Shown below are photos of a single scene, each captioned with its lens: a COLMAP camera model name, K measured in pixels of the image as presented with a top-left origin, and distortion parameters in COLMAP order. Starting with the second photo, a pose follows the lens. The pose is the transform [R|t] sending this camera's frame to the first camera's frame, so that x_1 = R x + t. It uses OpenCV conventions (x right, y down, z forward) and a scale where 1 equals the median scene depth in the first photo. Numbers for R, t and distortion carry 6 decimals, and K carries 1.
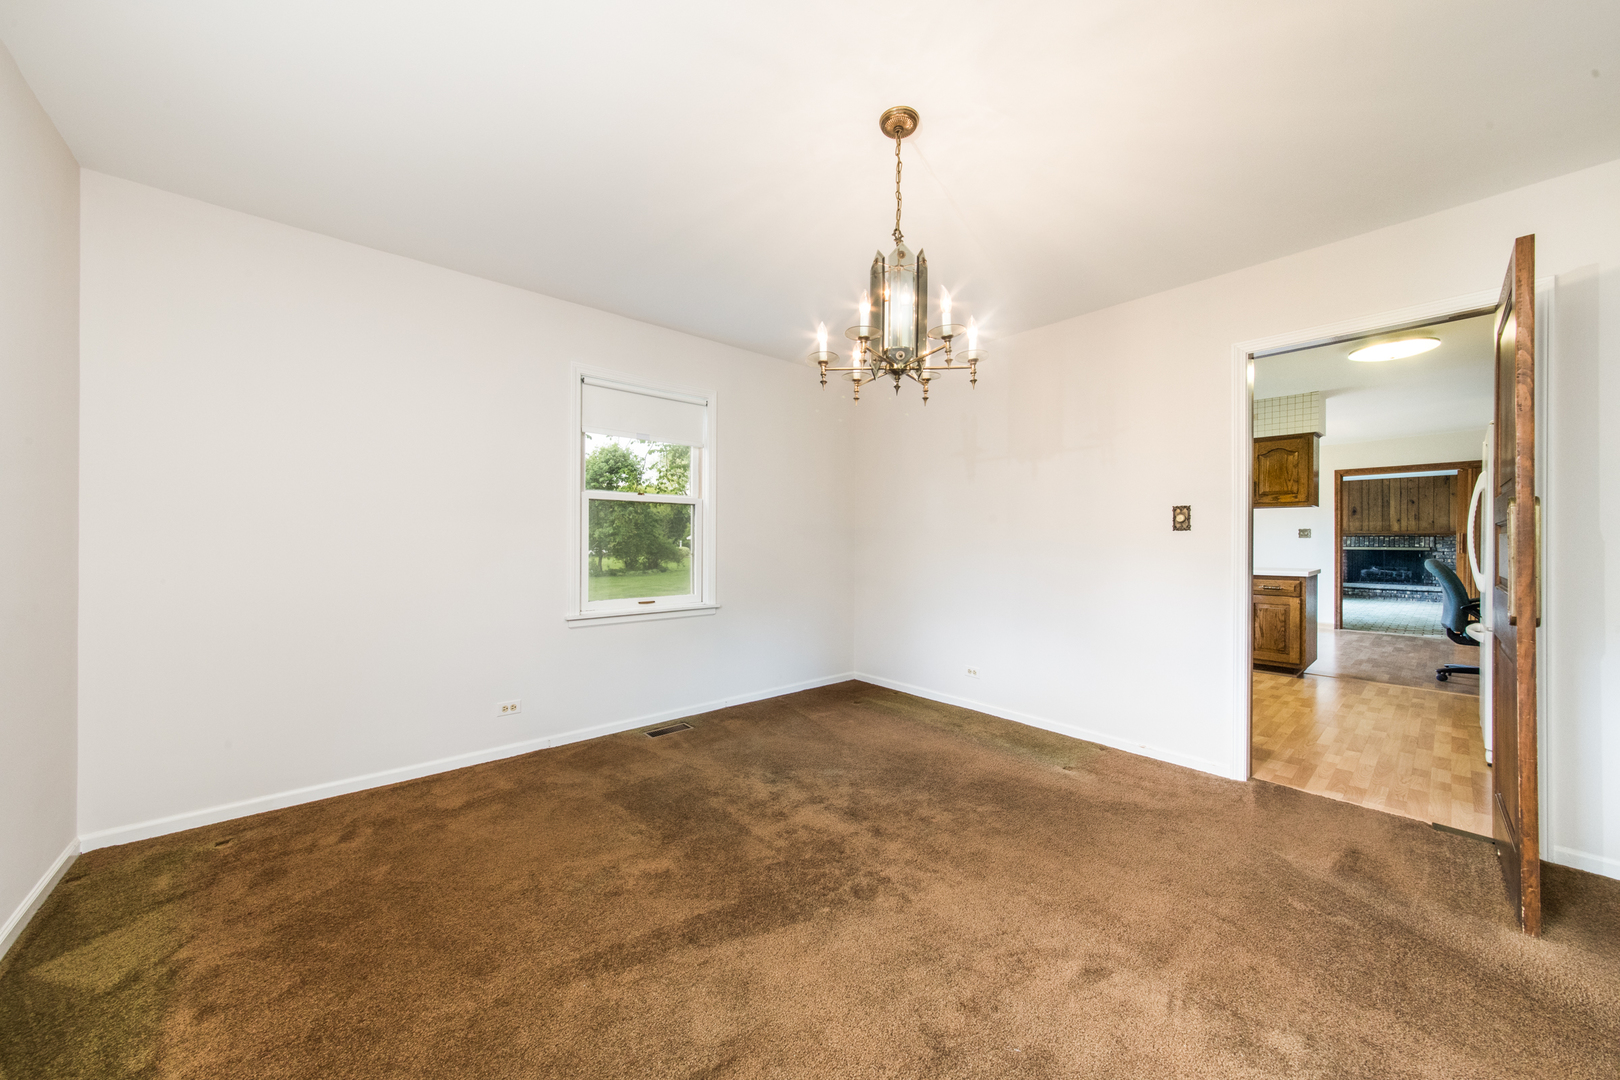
lens RADIAL K [[570.0, 0, 801.2], [0, 570.0, 541.6], [0, 0, 1]] dist [0.000471, 0.000667]
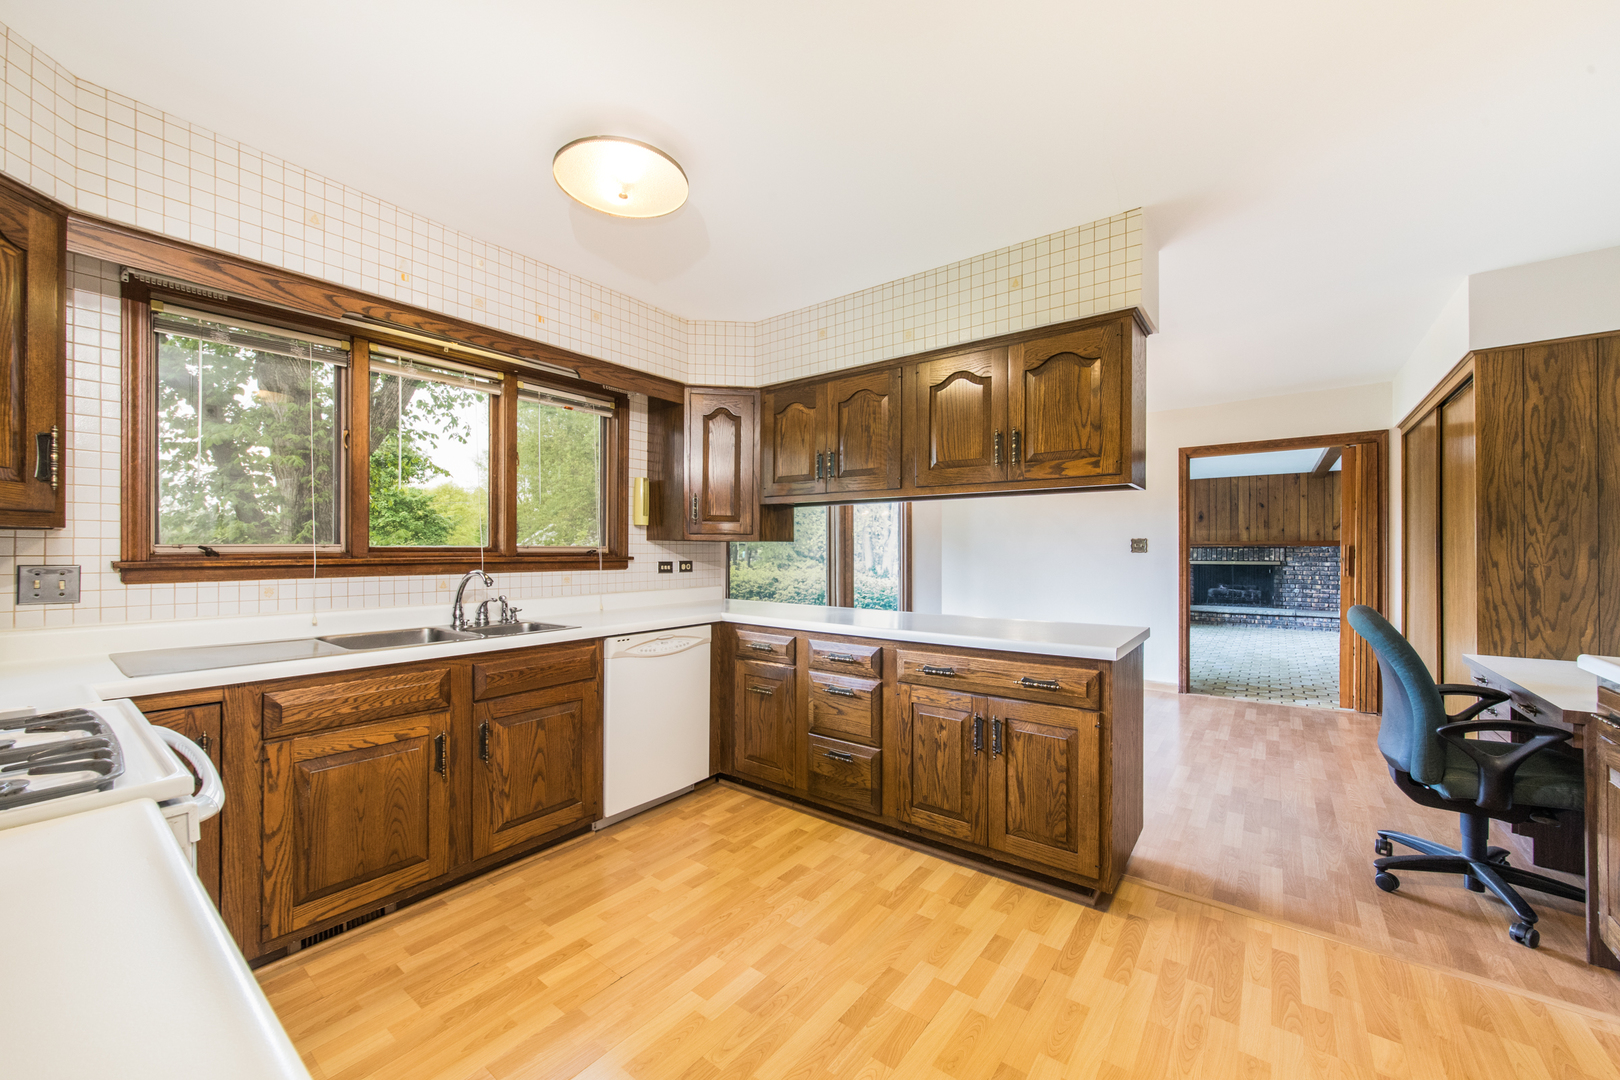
lens RADIAL K [[599.9, 0, 811.0], [0, 599.9, 554.5], [0, 0, 1]] dist [0.001647, 0.000130]
pose [[0.980420, -0.006072, 0.196823, 0.276491], [0.005322, 0.999976, 0.004341, -0.006628], [-0.196845, -0.003209, 0.980429, 0.292403]]
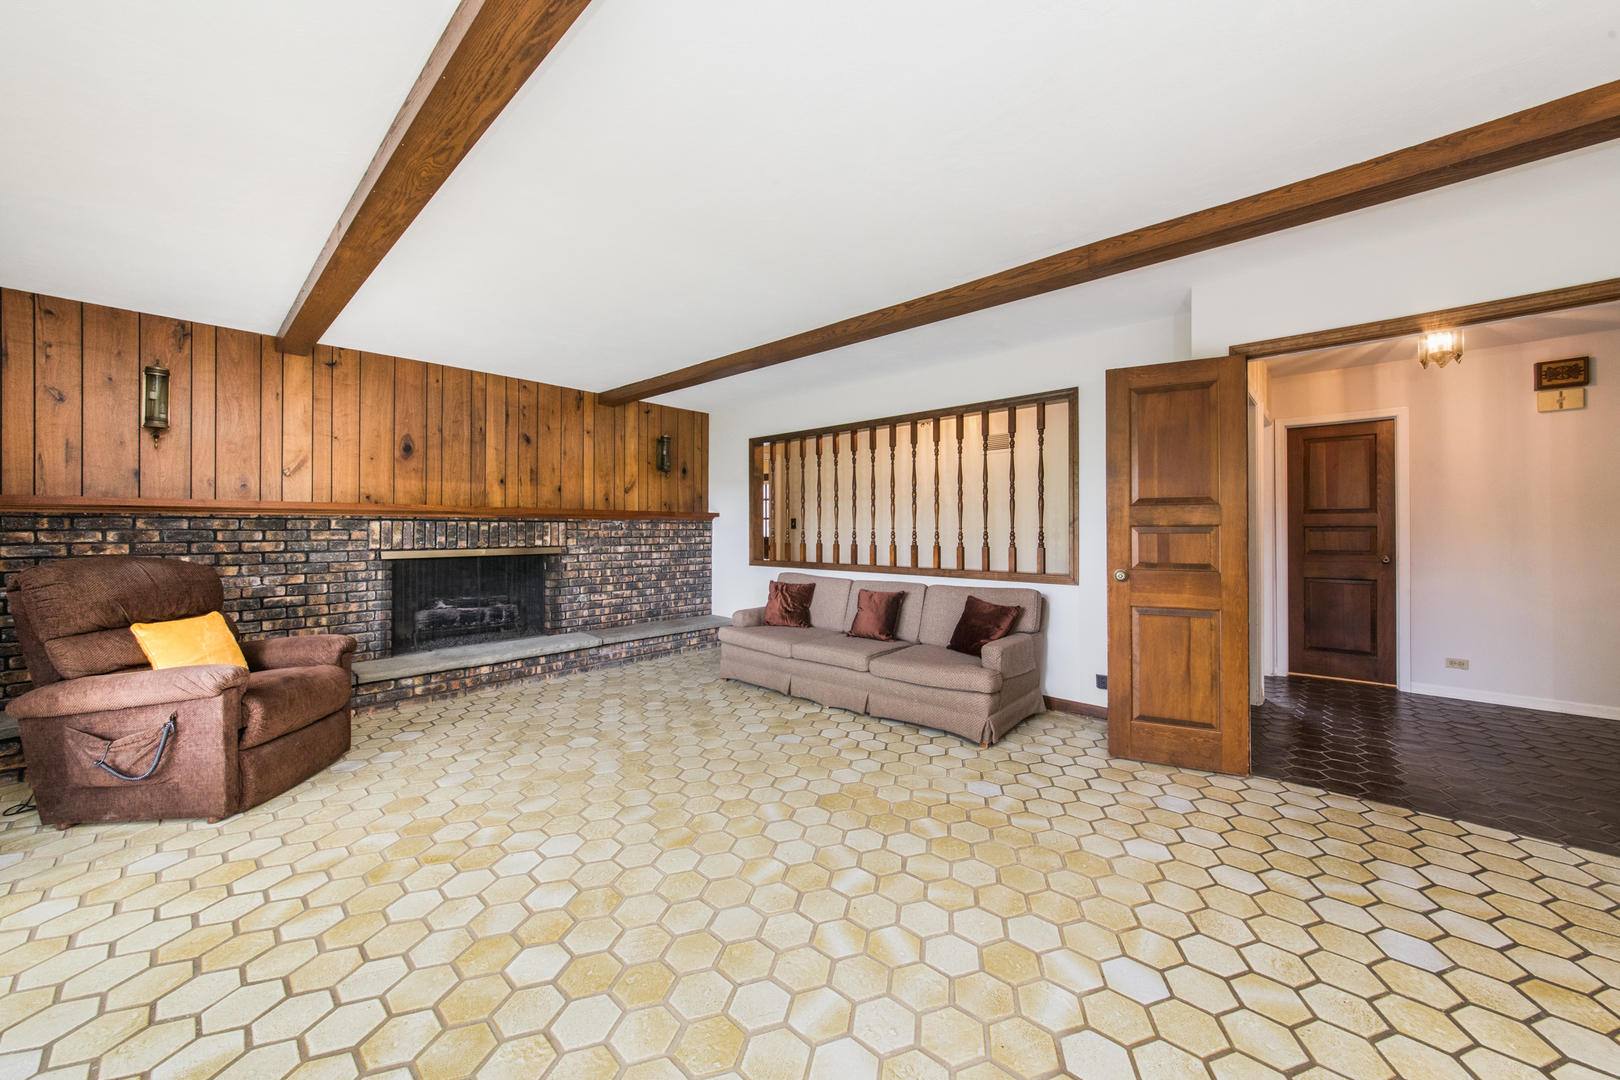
lens RADIAL K [[570.0, 0, 805.8], [0, 570.0, 528.3], [0, 0, 1]] dist [0.000471, 0.000667]
pose [[-0.064588, 0.002277, 0.997909, 0.652319], [0.009184, 0.999956, -0.001688, -0.001233], [-0.997870, 0.009056, -0.064606, 0.841086]]
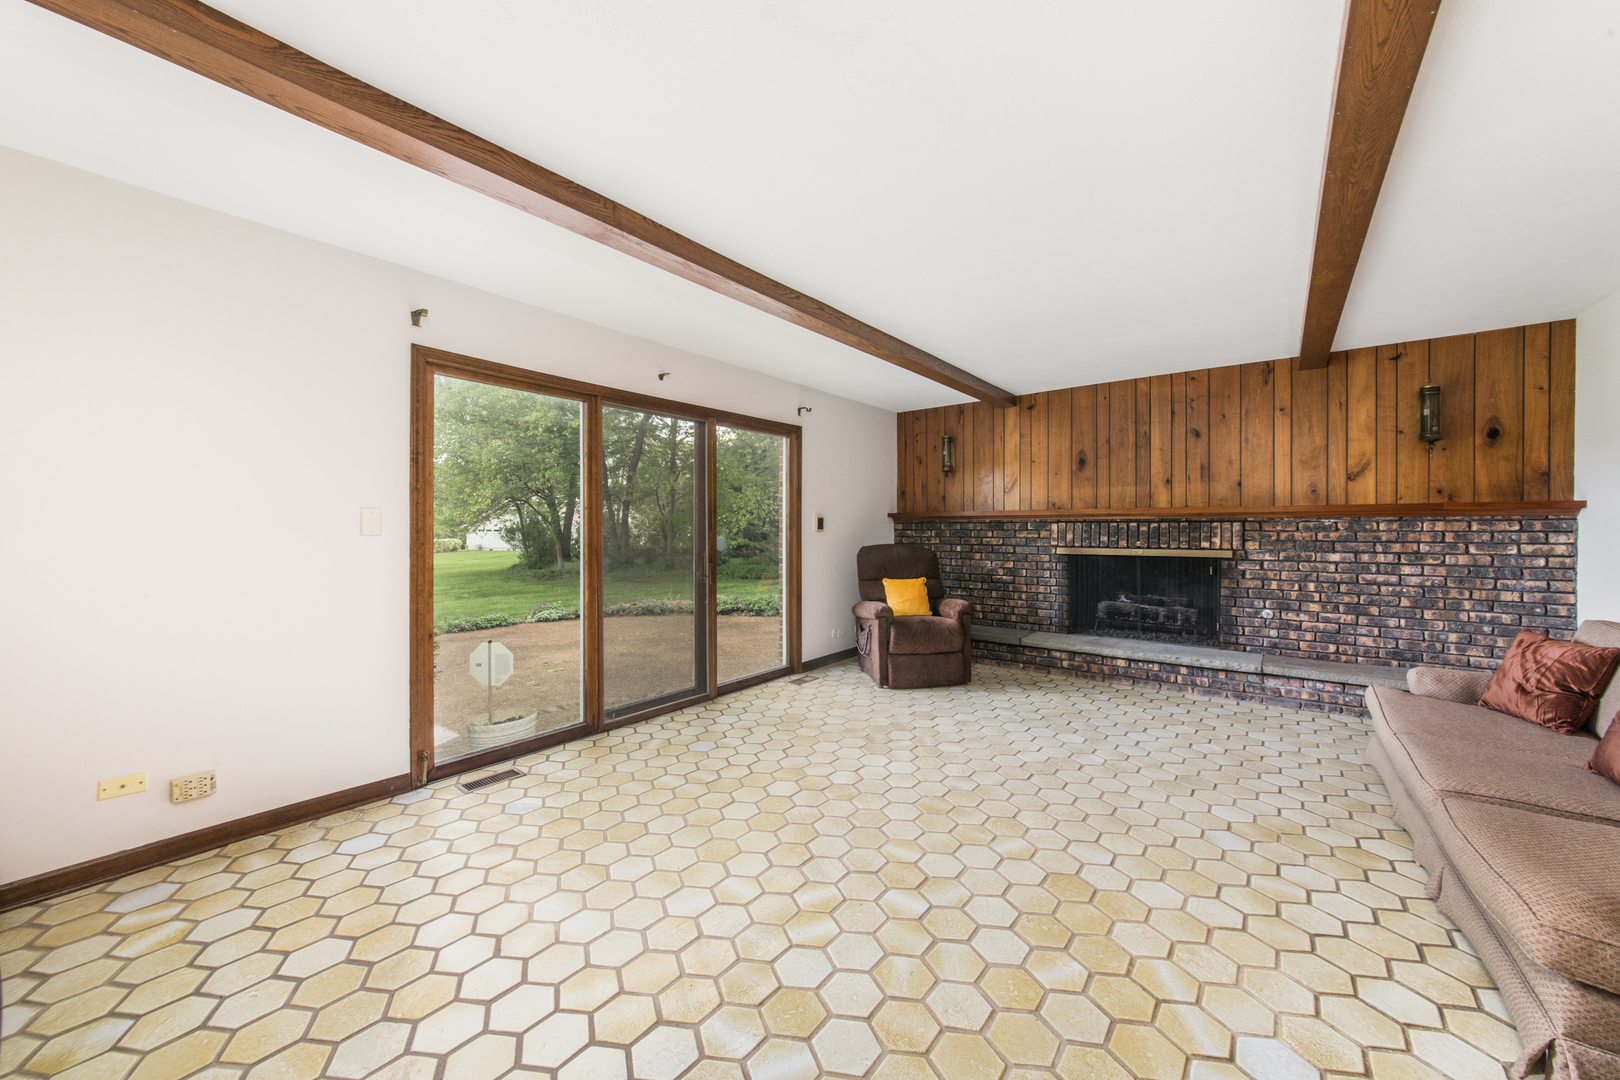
lens RADIAL K [[570.0, 0, 815.3], [0, 570.0, 534.6], [0, 0, 1]] dist [0.000471, 0.000667]
pose [[0.982748, -0.000281, 0.184952, 0.757498], [-0.000049, 0.999998, 0.001776, -0.000651], [-0.184952, -0.001754, 0.982746, 0.677812]]
